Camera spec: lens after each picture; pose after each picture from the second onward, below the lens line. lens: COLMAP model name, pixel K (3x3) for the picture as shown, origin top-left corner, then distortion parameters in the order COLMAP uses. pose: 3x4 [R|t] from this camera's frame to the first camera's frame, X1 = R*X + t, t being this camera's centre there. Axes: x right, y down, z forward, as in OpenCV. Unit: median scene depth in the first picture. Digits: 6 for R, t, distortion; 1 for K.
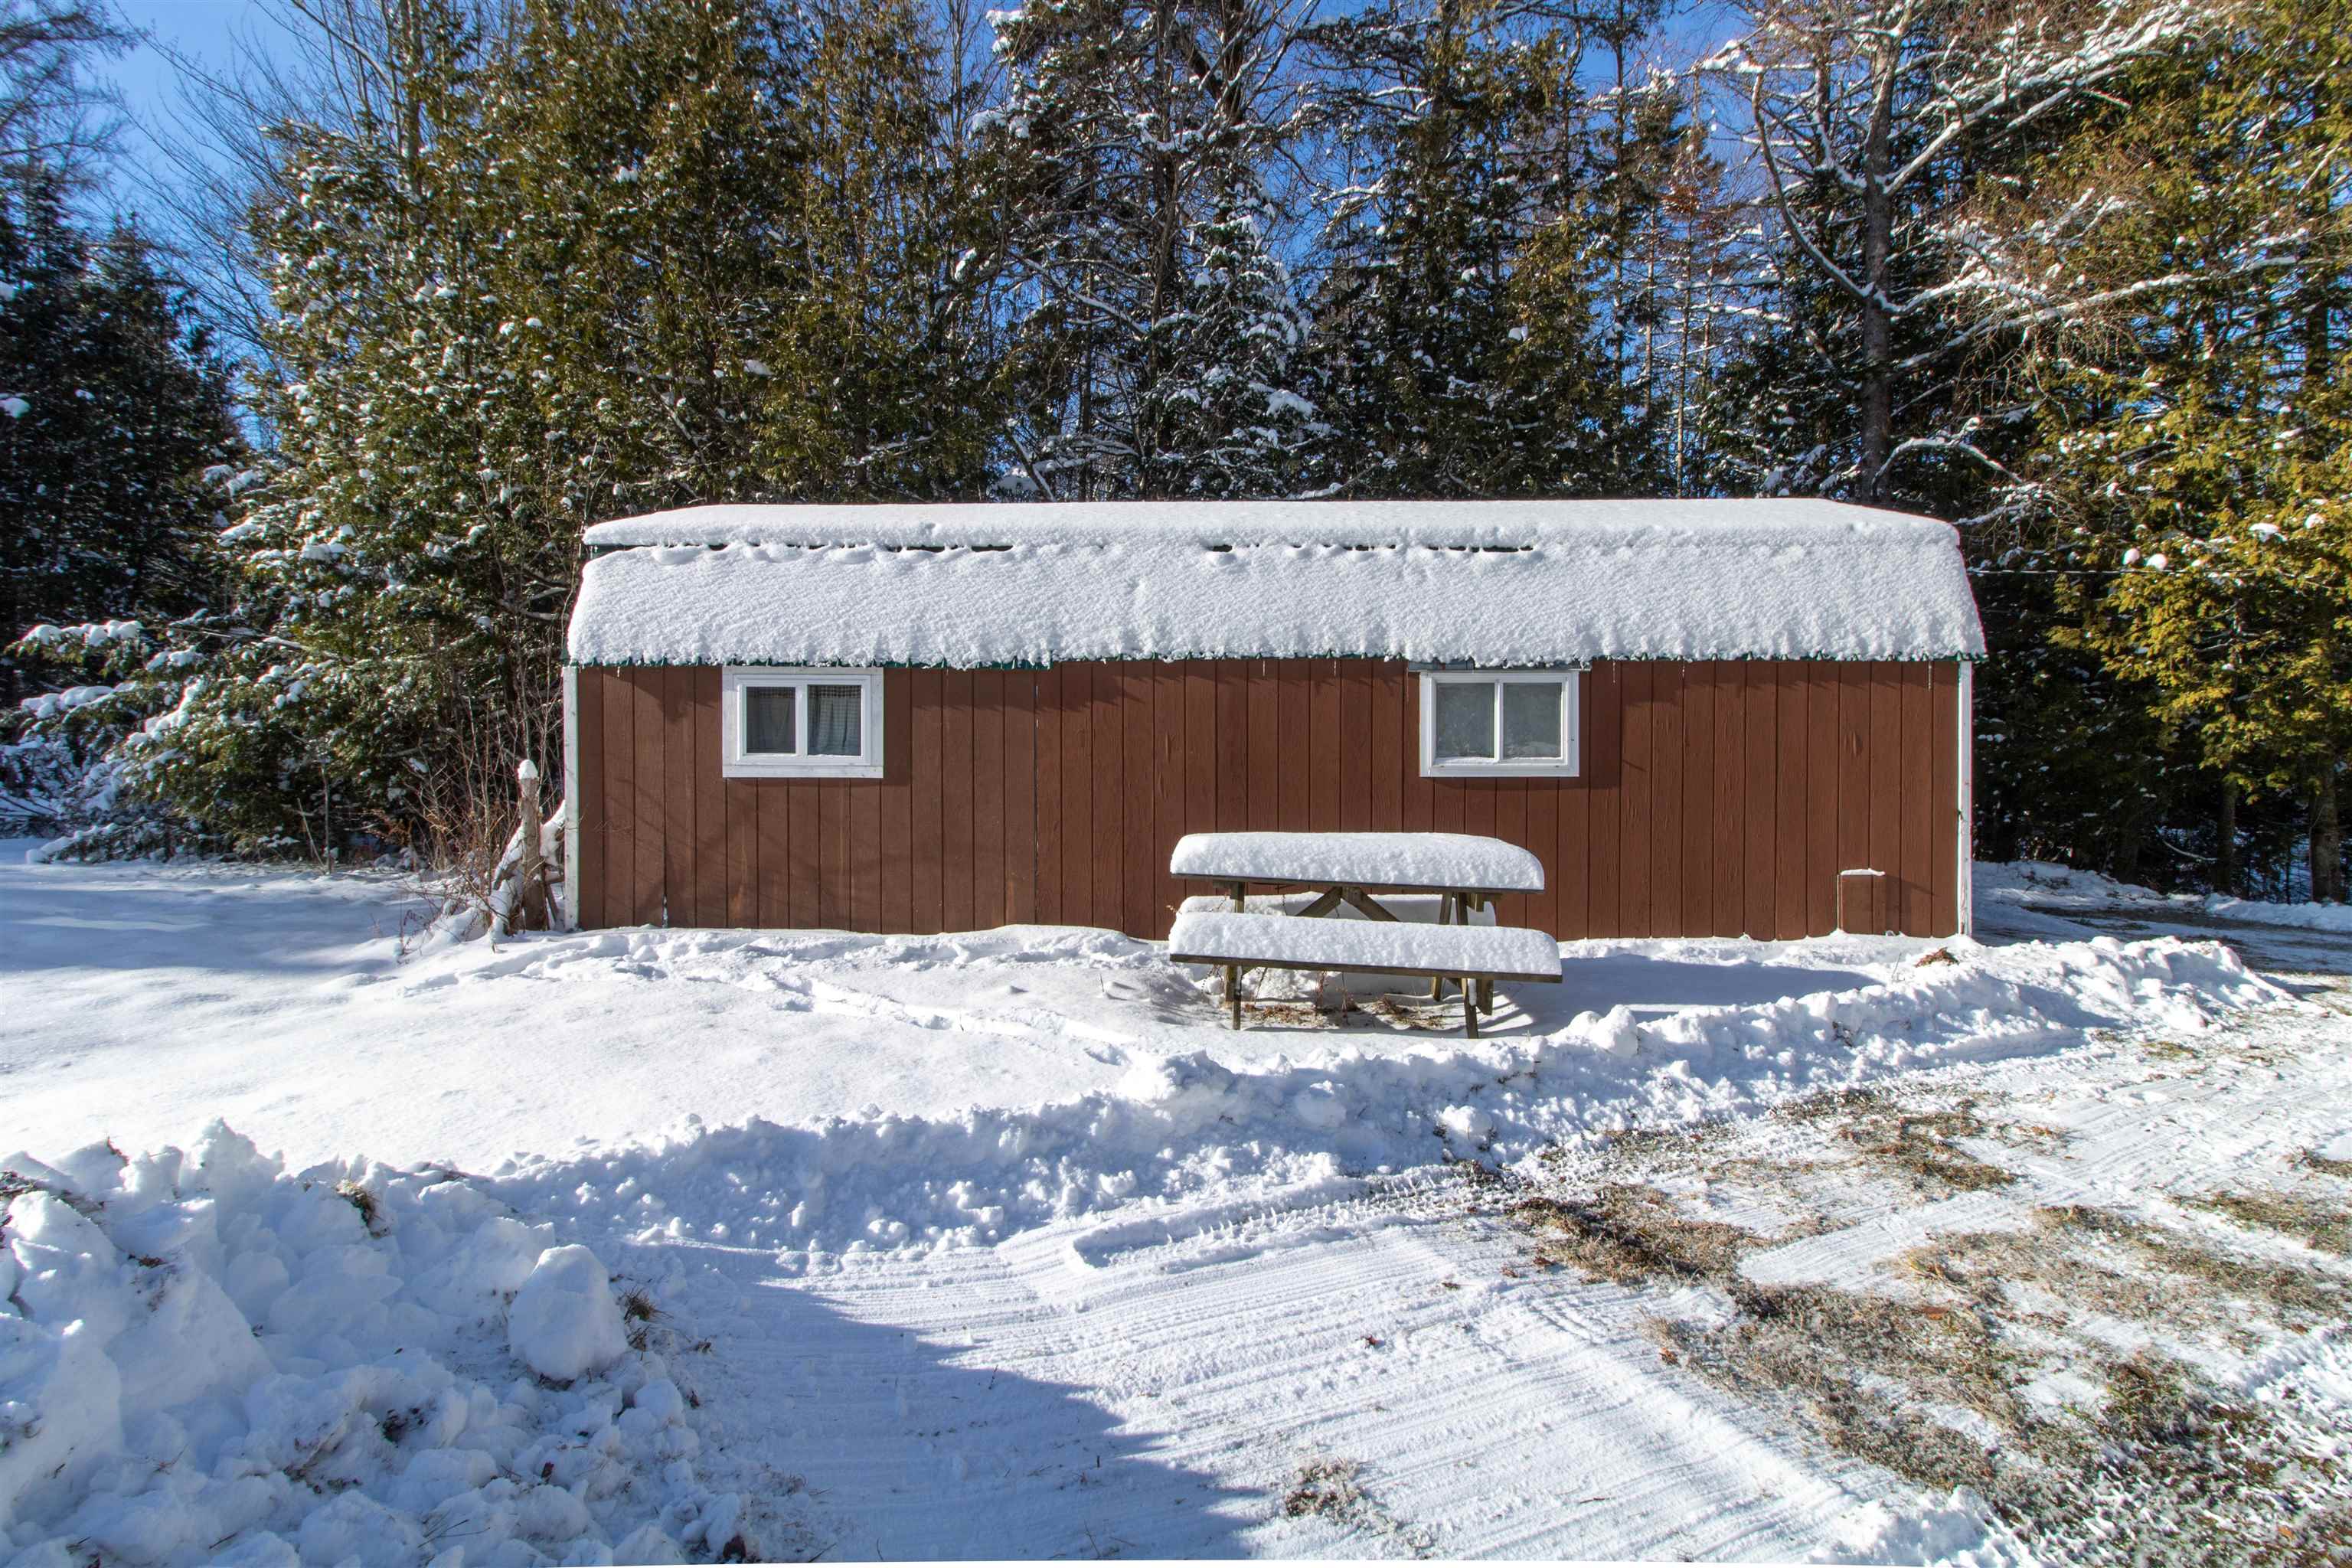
lens RADIAL K [[1081.4, 0, 1214.5], [0, 1081.4, 766.8], [0, 0, 1]] dist [0.004572, 0.001047]
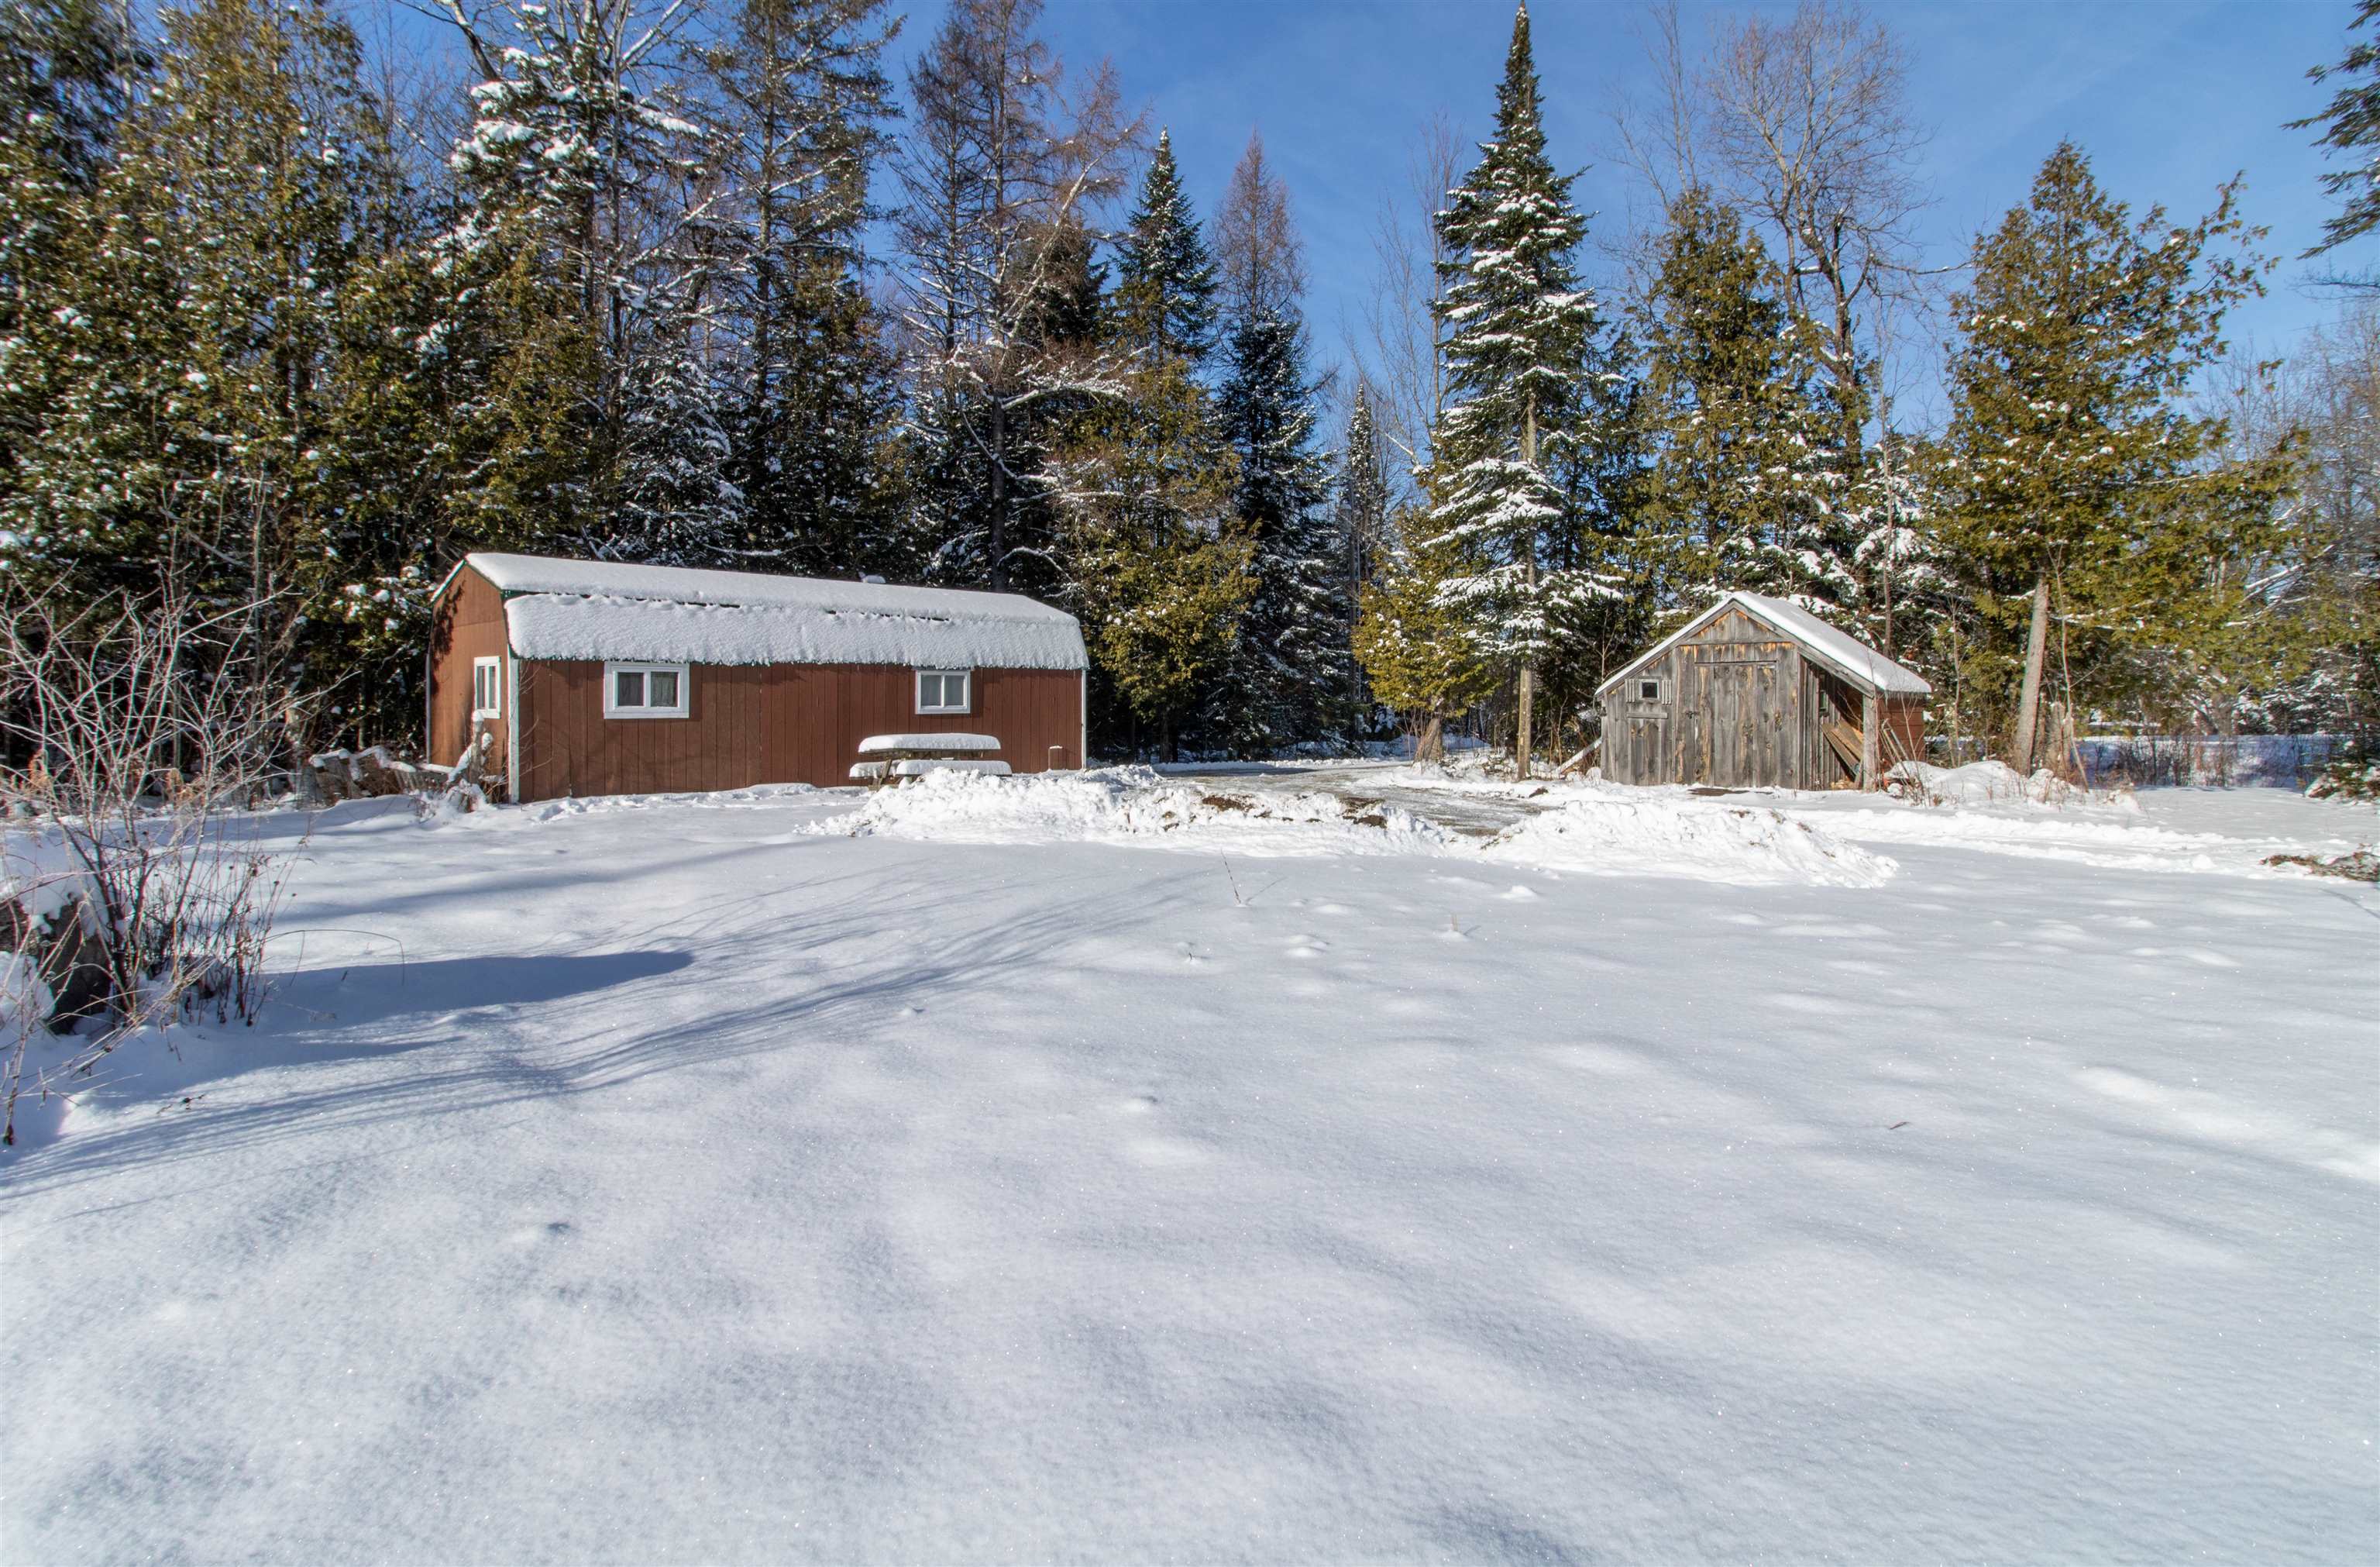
lens RADIAL K [[1107.9, 0, 1198.5], [0, 1107.9, 705.4], [0, 0, 1]] dist [0.005694, 0.000093]
pose [[0.667781, -0.006243, 0.744332, -1.223522], [0.012542, 0.999917, -0.002865, 0.004947], [-0.744253, 0.011248, 0.667804, -1.115286]]
